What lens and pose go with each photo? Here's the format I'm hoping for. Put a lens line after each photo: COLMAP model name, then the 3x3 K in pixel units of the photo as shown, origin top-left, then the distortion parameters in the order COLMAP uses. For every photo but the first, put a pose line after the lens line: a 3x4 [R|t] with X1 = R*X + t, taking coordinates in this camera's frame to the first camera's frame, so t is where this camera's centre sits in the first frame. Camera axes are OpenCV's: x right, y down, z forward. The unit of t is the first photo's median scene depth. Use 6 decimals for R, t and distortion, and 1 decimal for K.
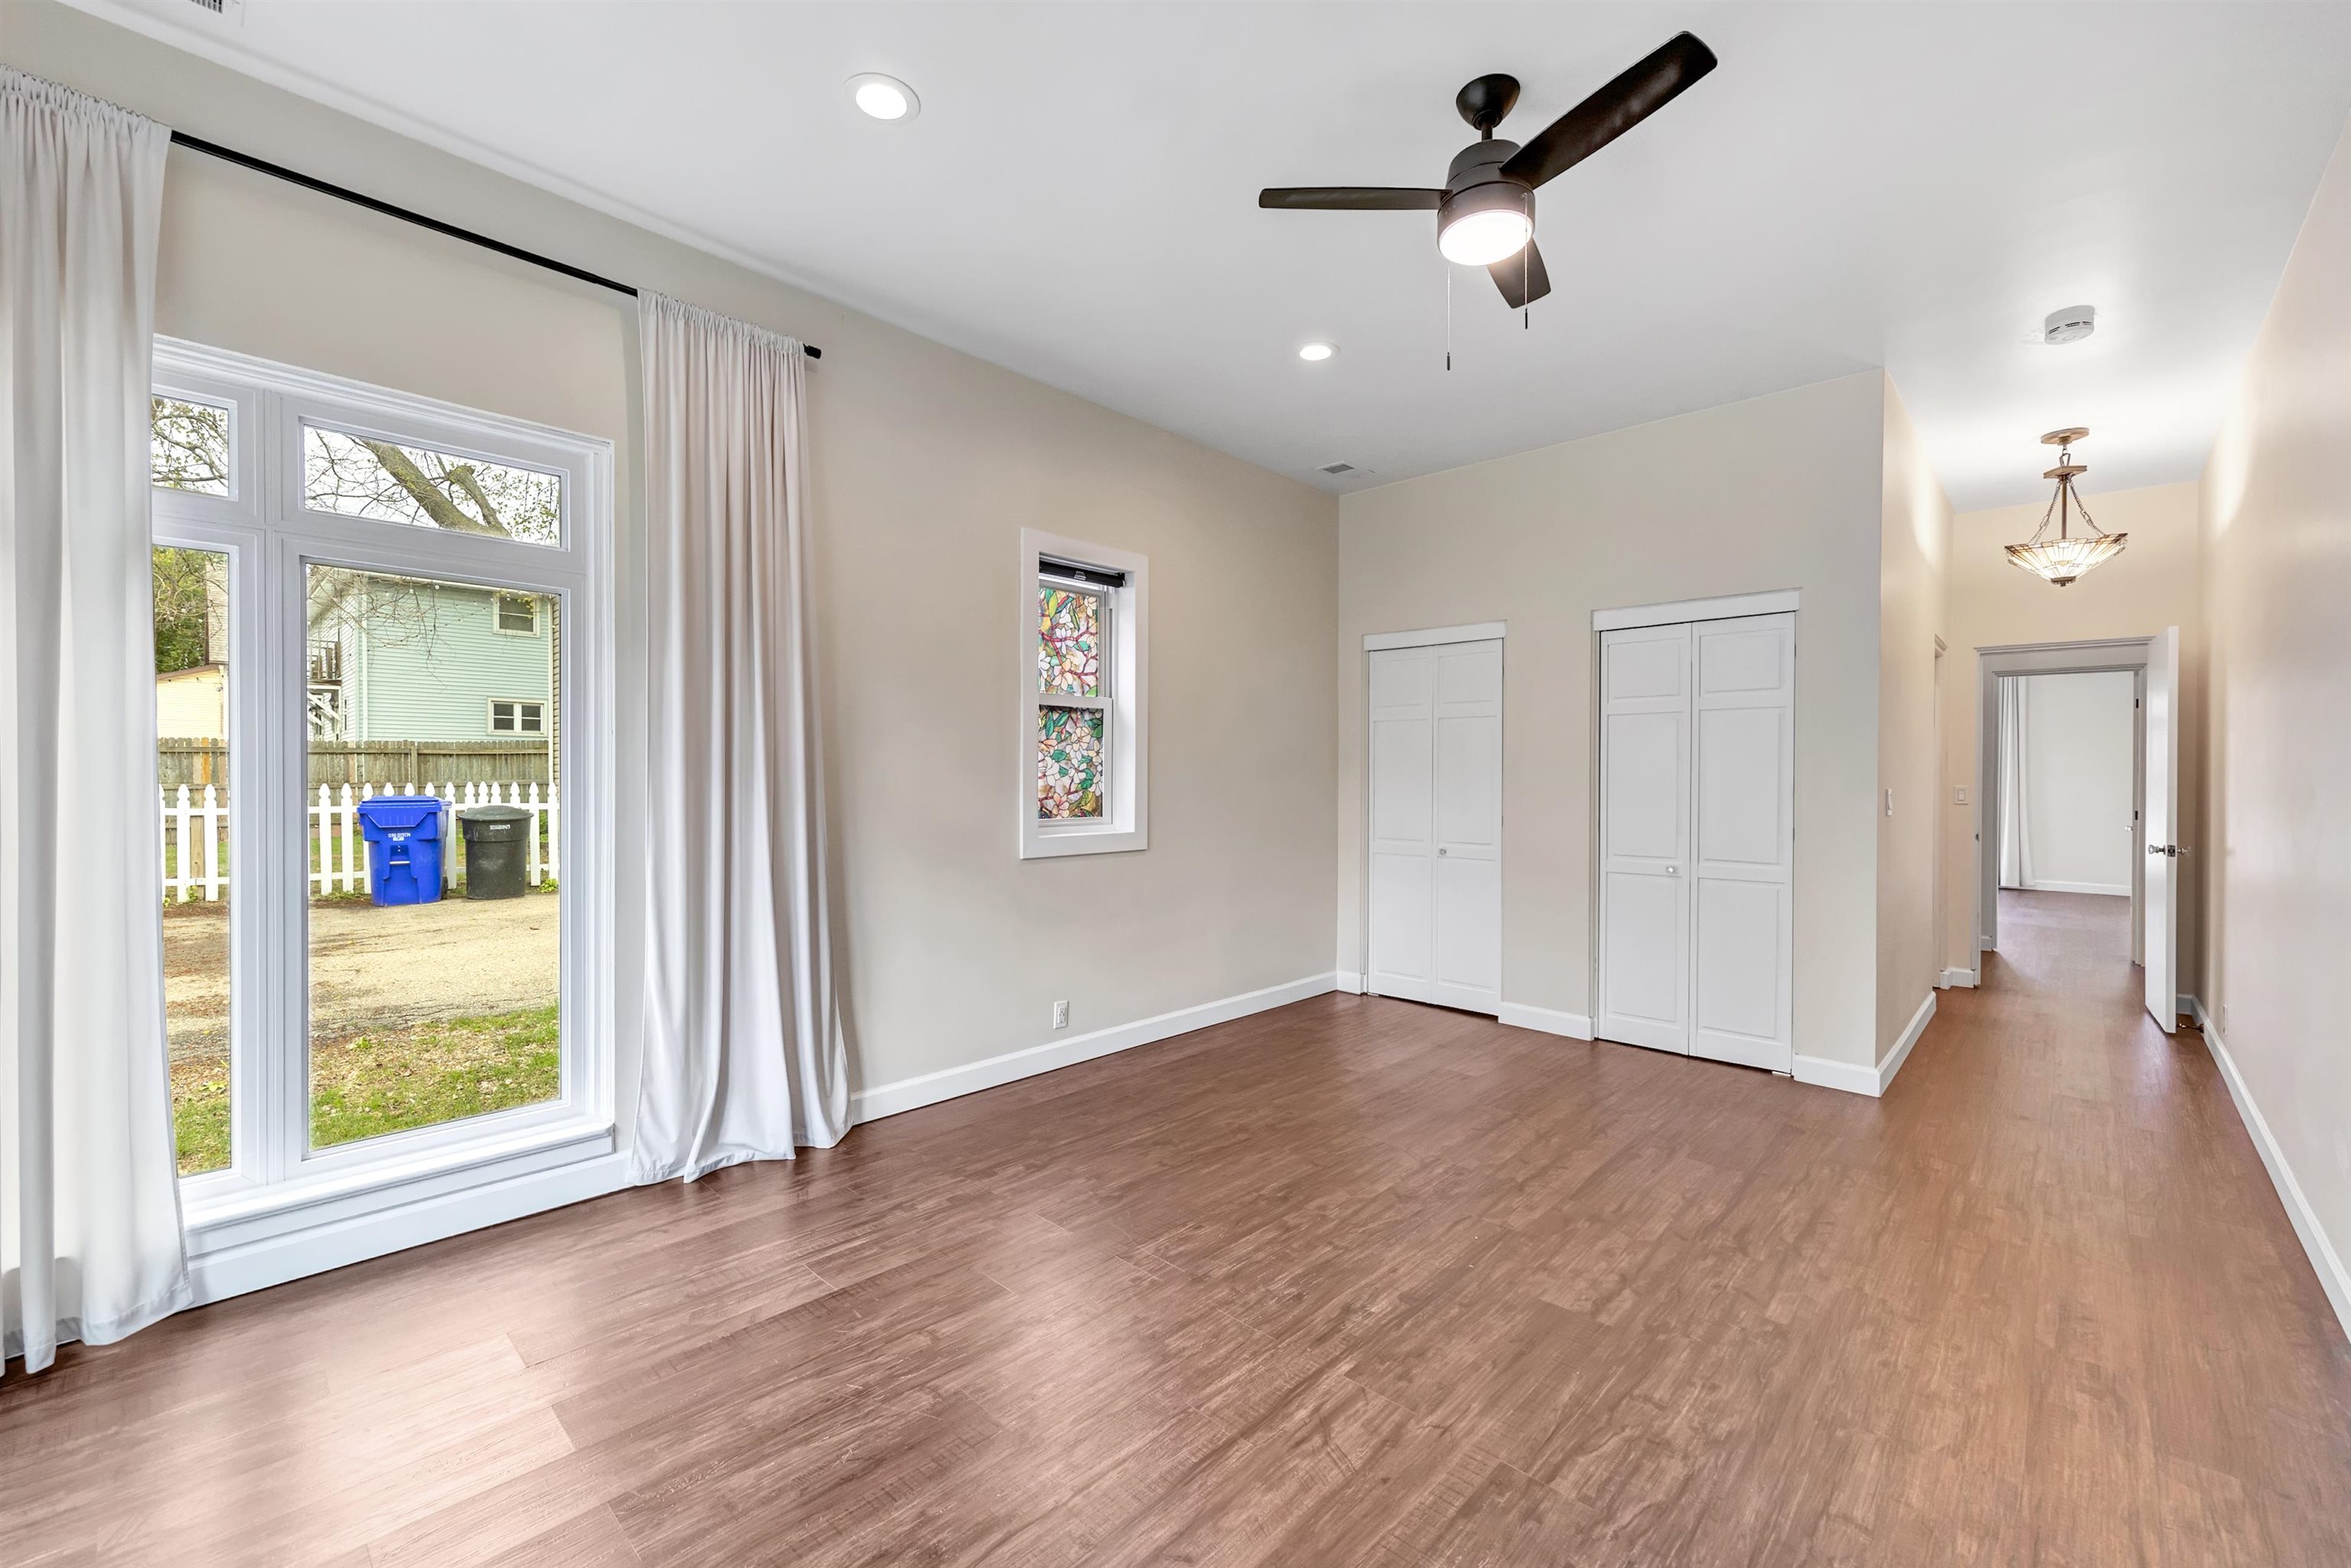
lens RADIAL K [[948.8, 0, 1153.1], [0, 948.8, 782.0], [0, 0, 1]] dist [0.006381, 0.000028]
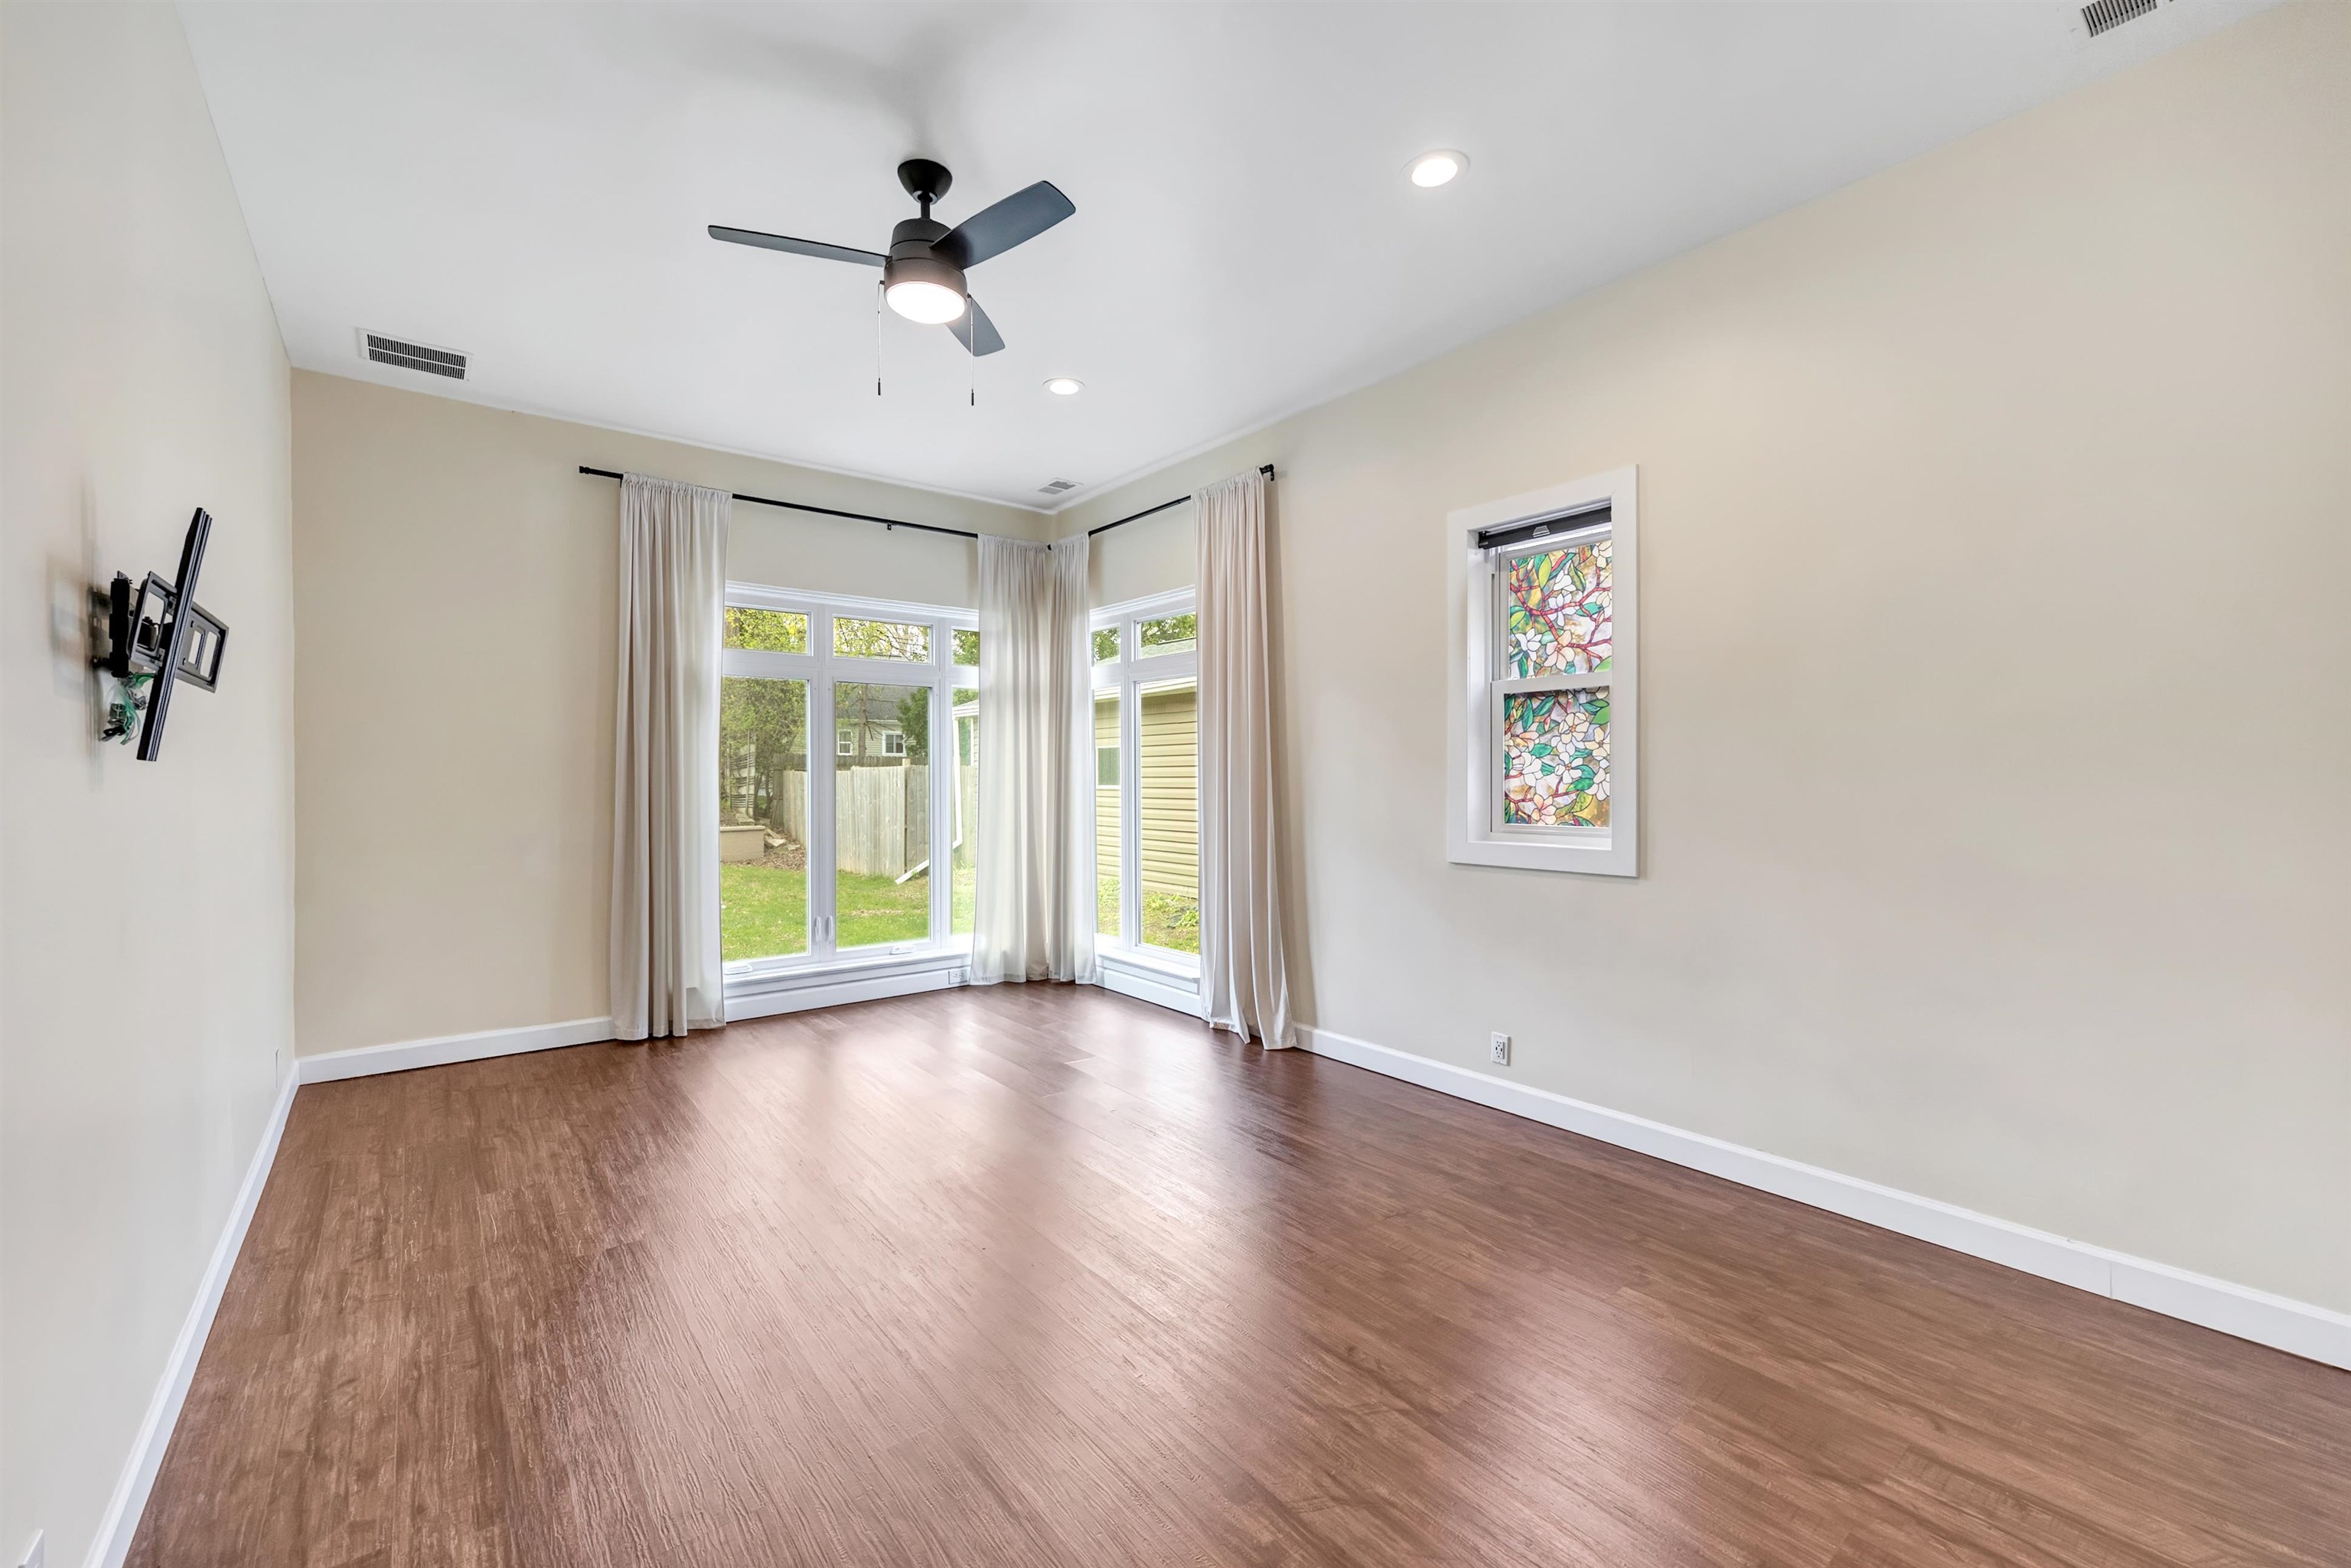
lens RADIAL K [[948.8, 0, 1153.1], [0, 948.8, 782.0], [0, 0, 1]] dist [0.006381, 0.000028]
pose [[-0.136122, 0.000024, -0.990692, 0.774195], [-0.002598, 0.999997, 0.000381, 0.000844], [0.990689, 0.002626, -0.136121, 0.767427]]
